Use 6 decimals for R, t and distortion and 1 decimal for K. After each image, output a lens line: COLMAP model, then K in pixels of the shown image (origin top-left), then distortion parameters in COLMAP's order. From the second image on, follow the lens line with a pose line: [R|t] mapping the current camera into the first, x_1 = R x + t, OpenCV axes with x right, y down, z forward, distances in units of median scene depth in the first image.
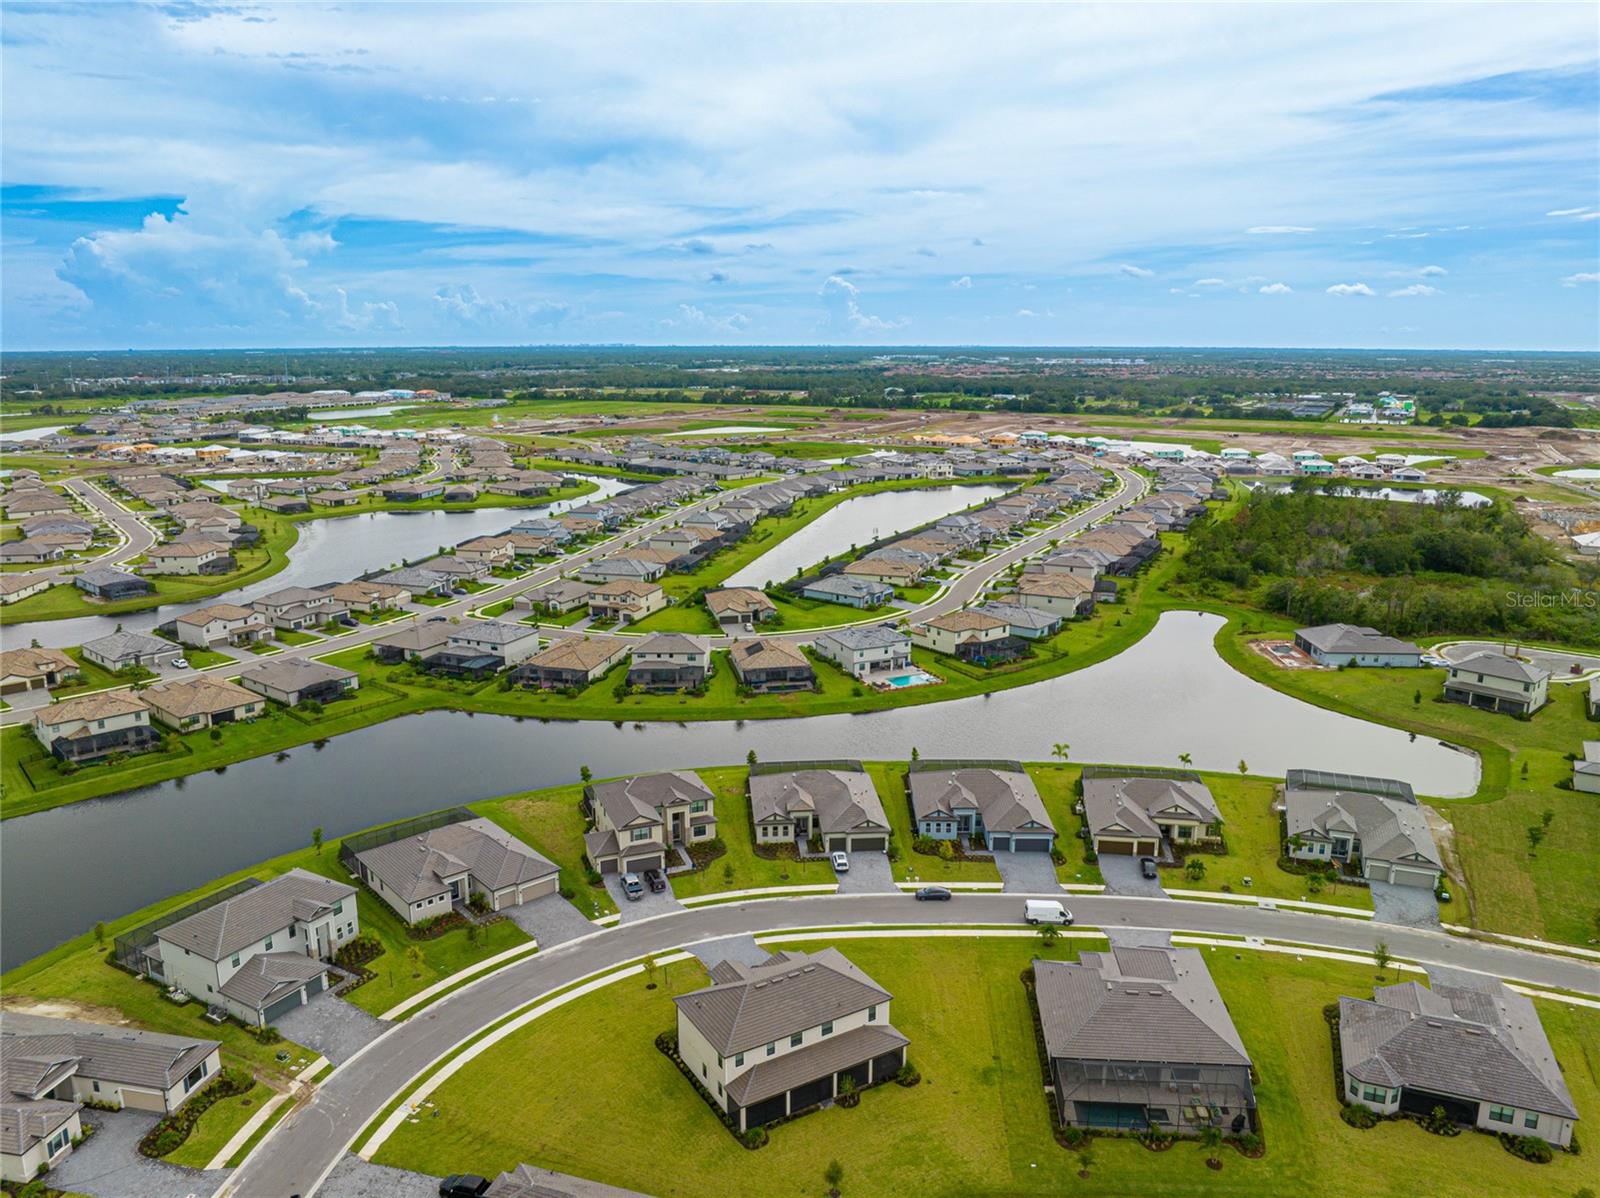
lens RADIAL K [[1136.0, 0, 800.0], [0, 1136.0, 599.0], [0, 0, 1]] dist [-0.033591, -0.007979]
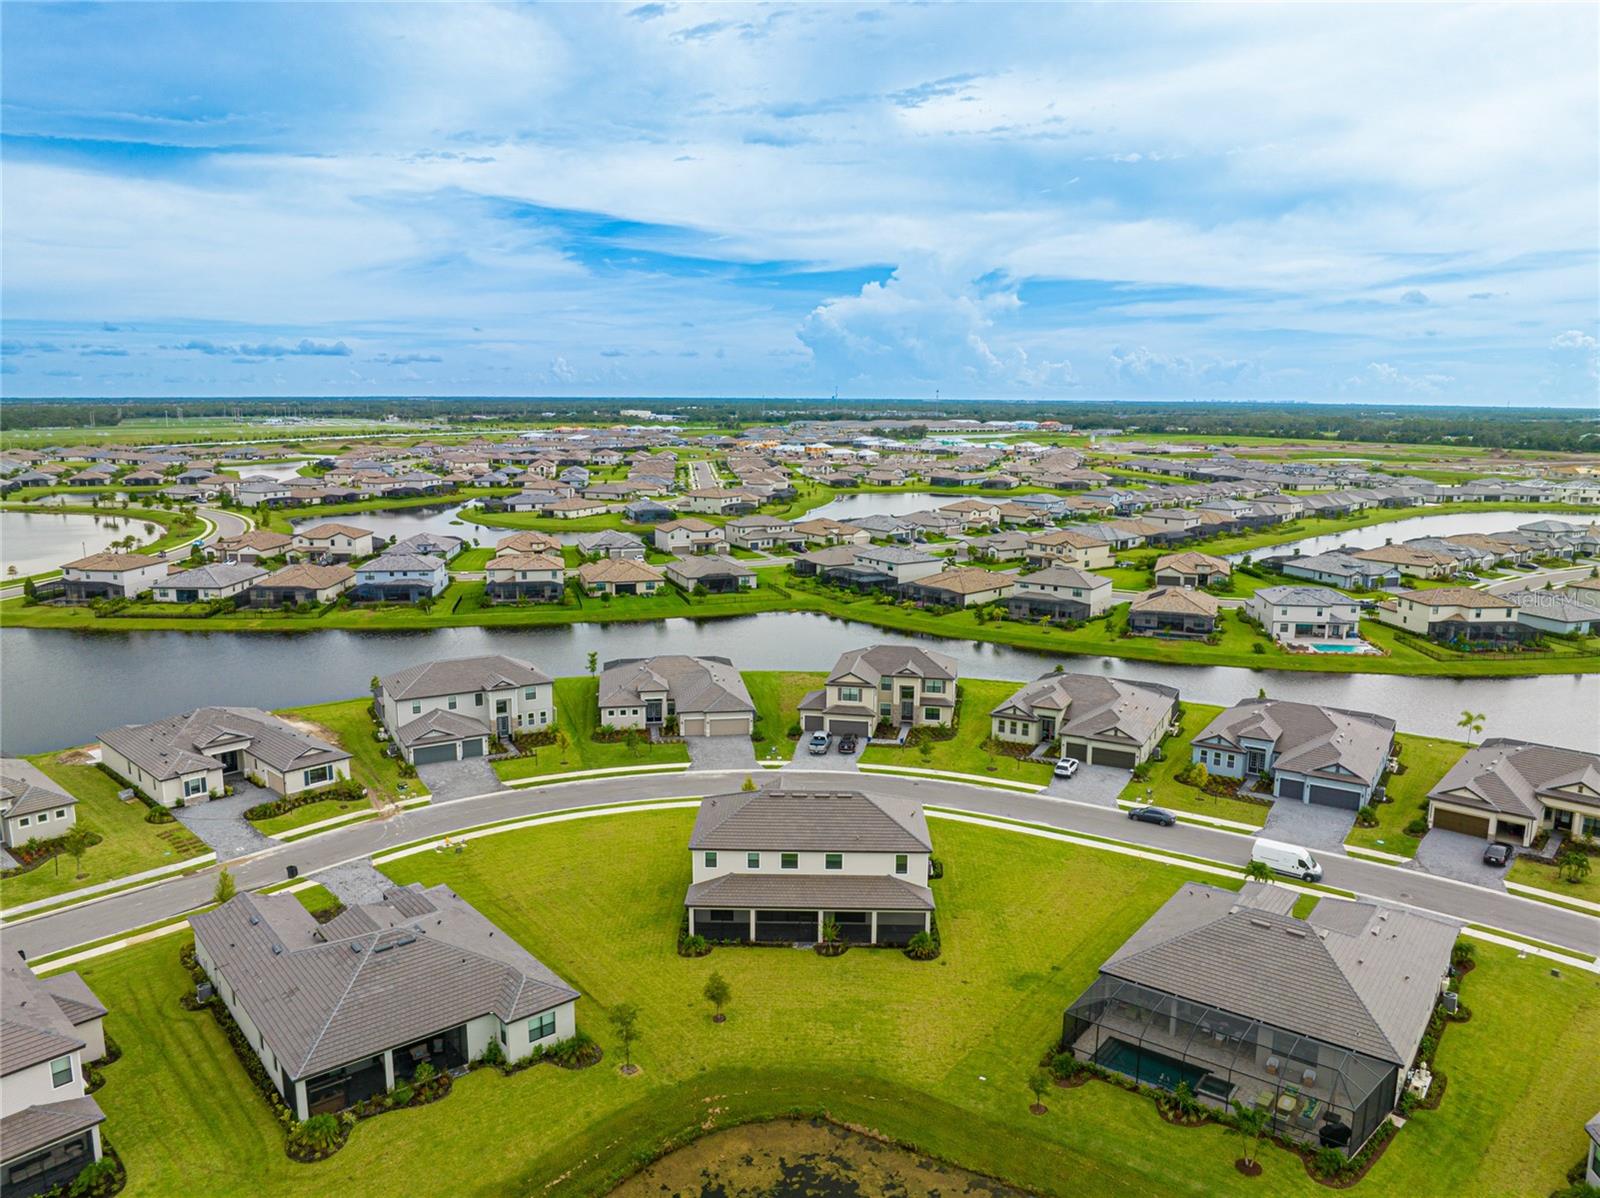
lens RADIAL K [[1136.0, 0, 800.0], [0, 1136.0, 599.0], [0, 0, 1]] dist [-0.033591, -0.007979]
pose [[0.846284, 0.100881, -0.523094, 0.186375], [-0.125762, 0.991986, -0.012153, 0.094943], [0.517675, 0.076071, 0.852189, 0.130431]]
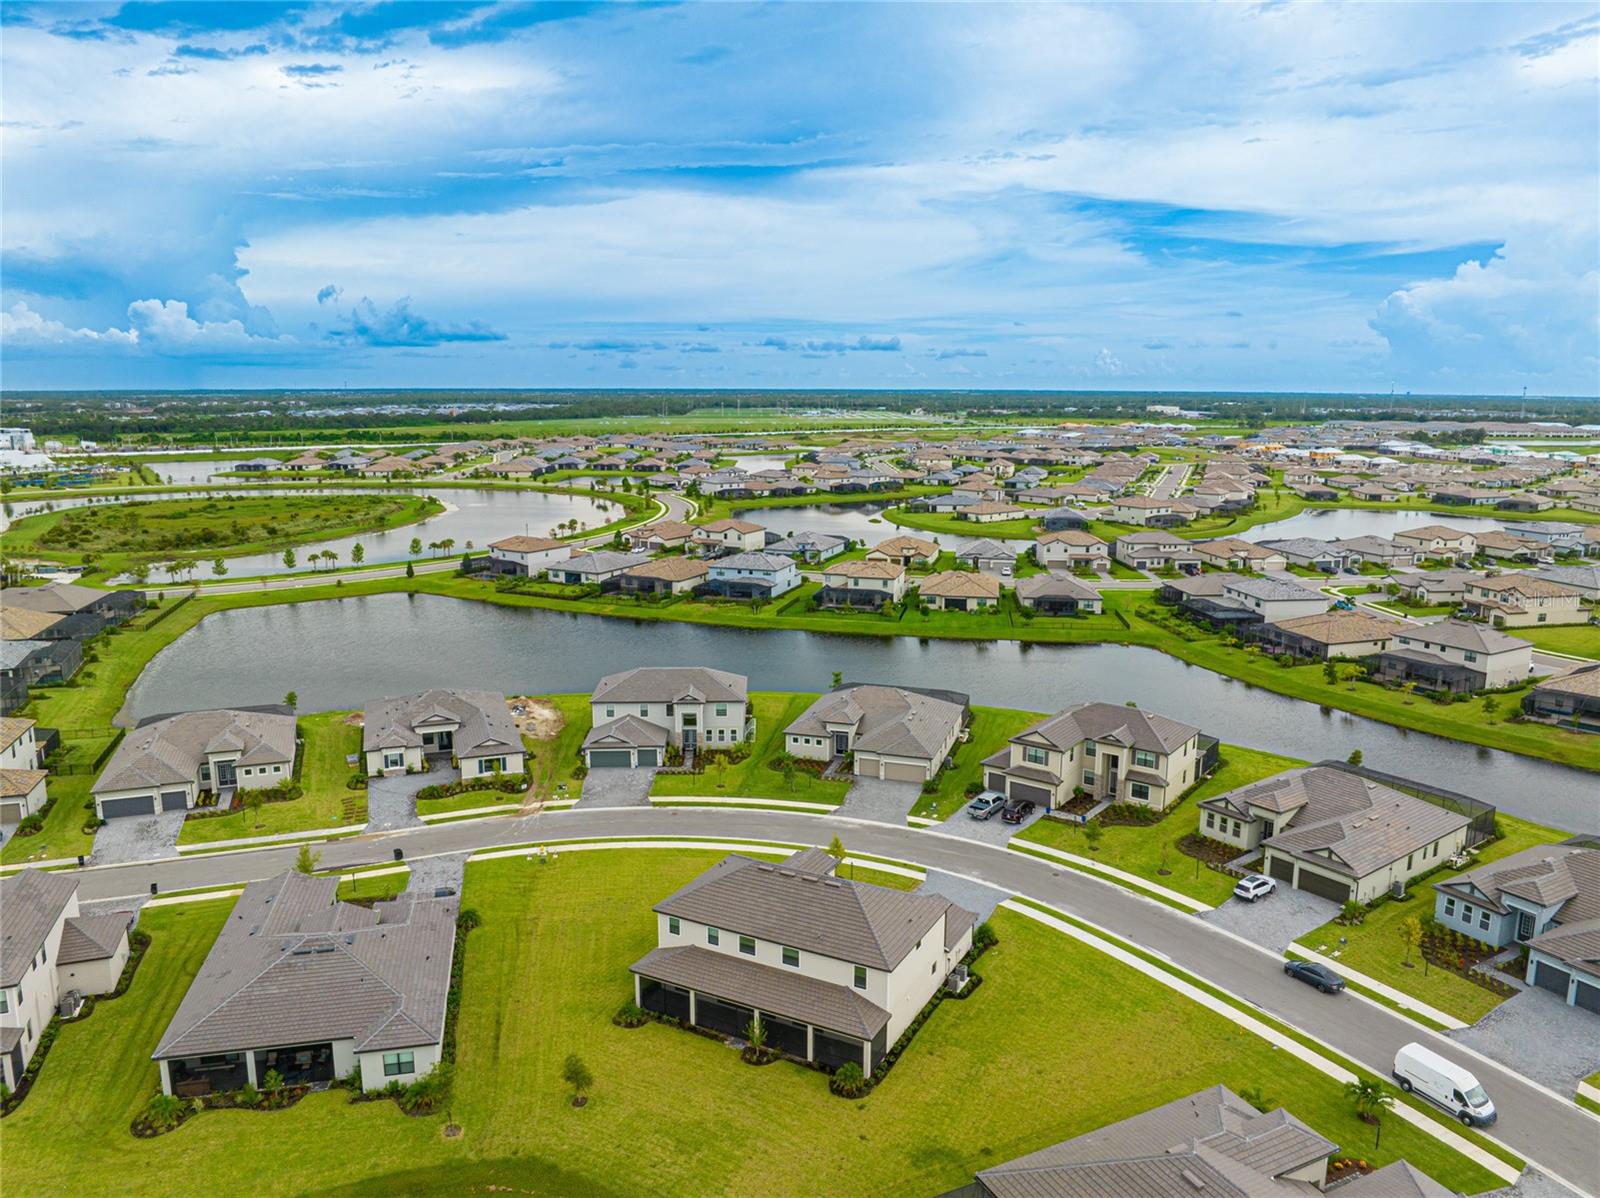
lens RADIAL K [[1136.0, 0, 800.0], [0, 1136.0, 599.0], [0, 0, 1]] dist [-0.033591, -0.007979]
pose [[0.518501, 0.161447, -0.839697, 0.269351], [-0.194723, 0.978505, 0.067897, 0.050507], [0.832610, 0.128304, 0.538794, 0.271056]]
